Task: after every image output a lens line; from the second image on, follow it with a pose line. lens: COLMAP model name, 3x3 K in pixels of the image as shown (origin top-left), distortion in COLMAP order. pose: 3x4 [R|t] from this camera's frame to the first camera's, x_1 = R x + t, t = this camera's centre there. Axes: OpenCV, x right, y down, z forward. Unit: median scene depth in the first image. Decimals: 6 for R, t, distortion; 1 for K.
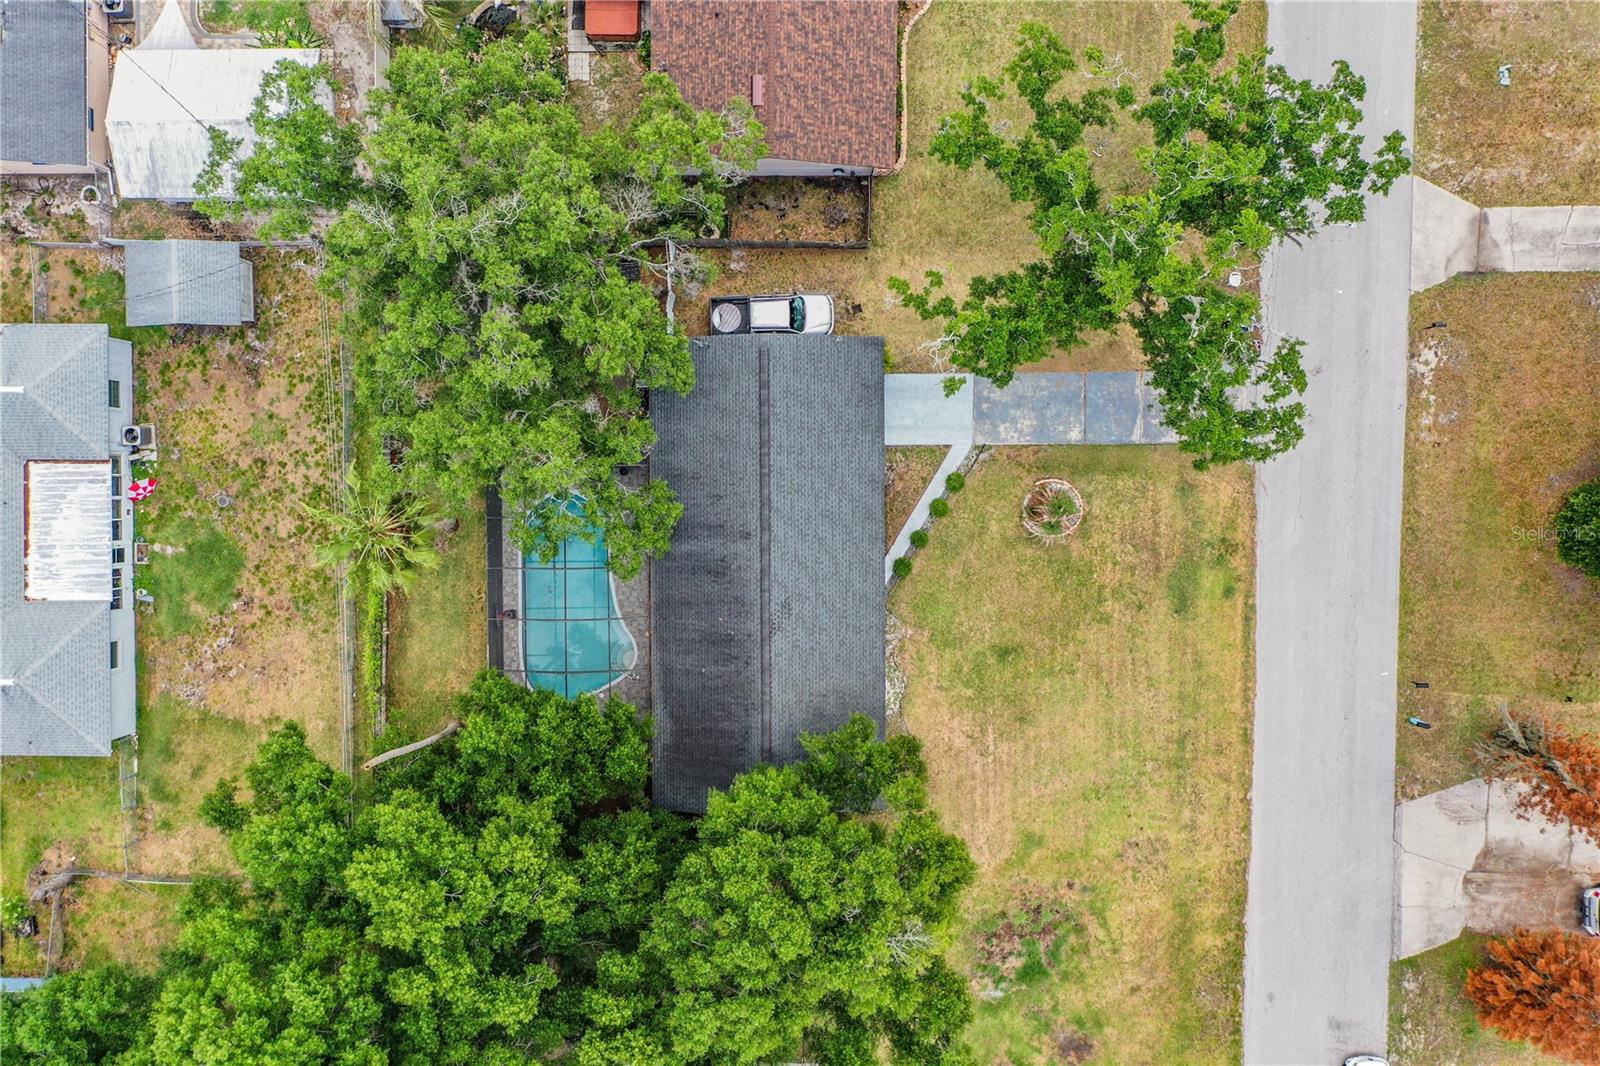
lens RADIAL K [[1257.9, 0, 792.7], [0, 1257.9, 520.8], [0, 0, 1]] dist [0.009907, -0.011229]
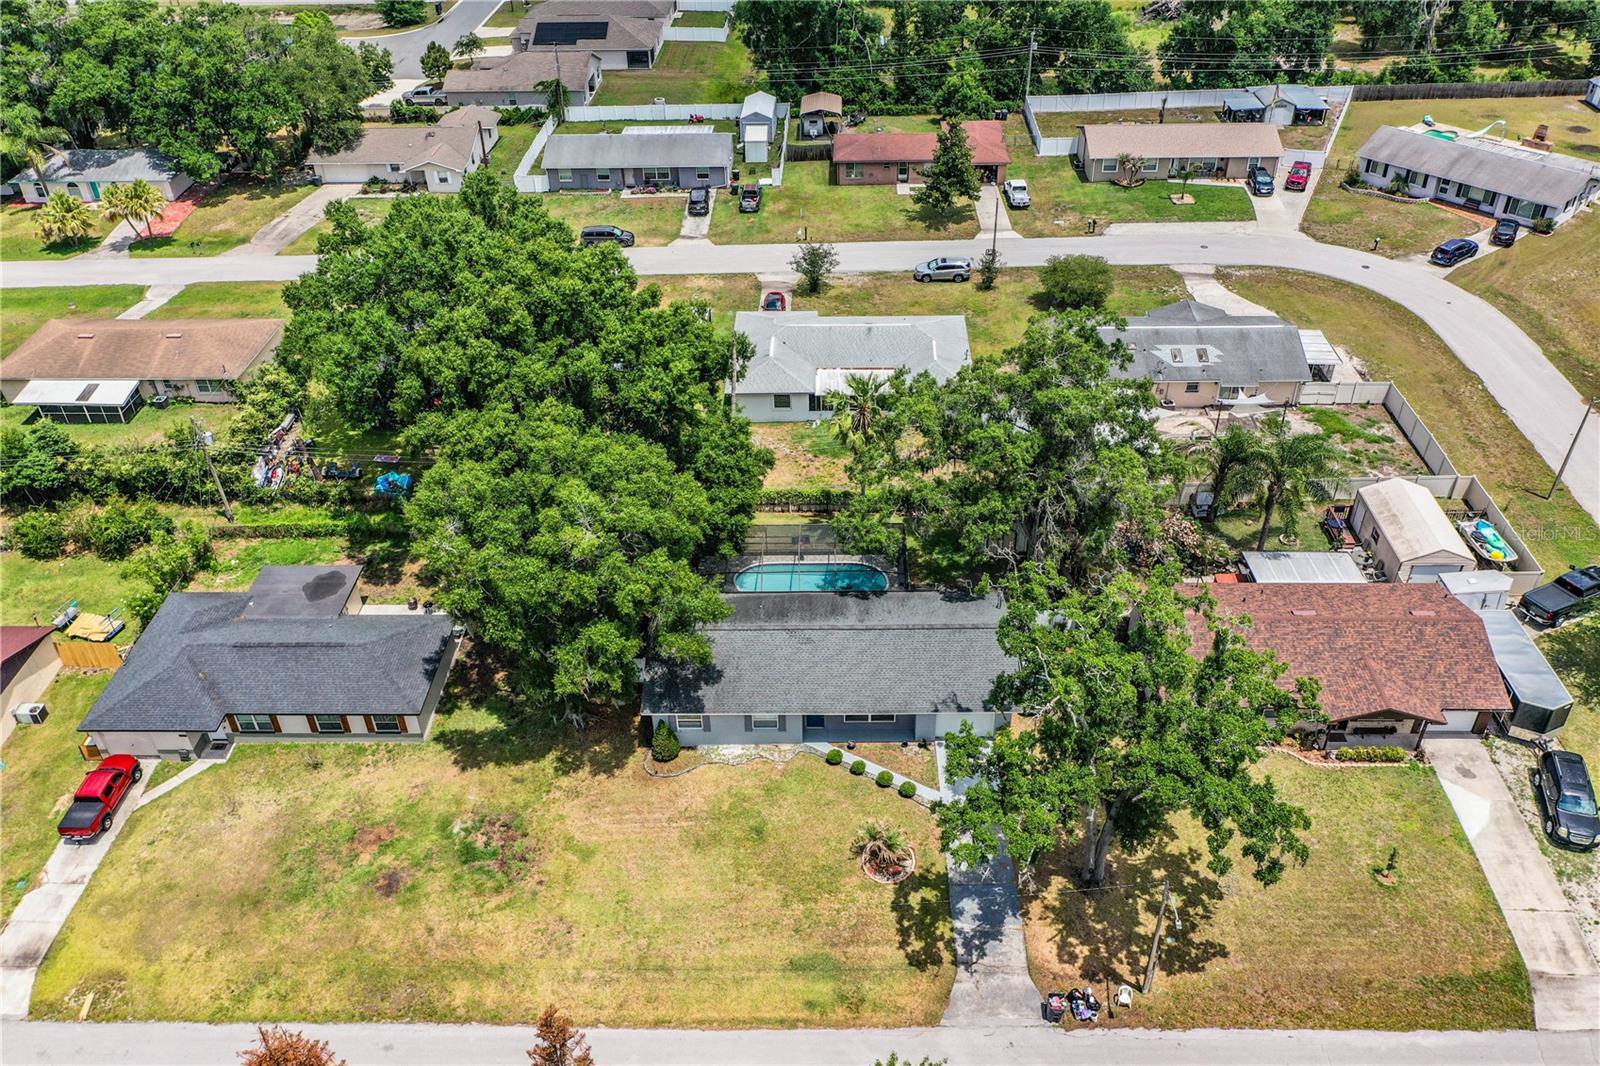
lens RADIAL K [[1257.9, 0, 795.7], [0, 1257.9, 535.3], [0, 0, 1]] dist [0.009907, -0.011229]
pose [[-0.021931, 0.614294, -0.788773, 1.025865], [-0.999759, -0.013388, 0.017371, 0.063309], [0.000111, 0.788964, 0.614440, 0.112274]]
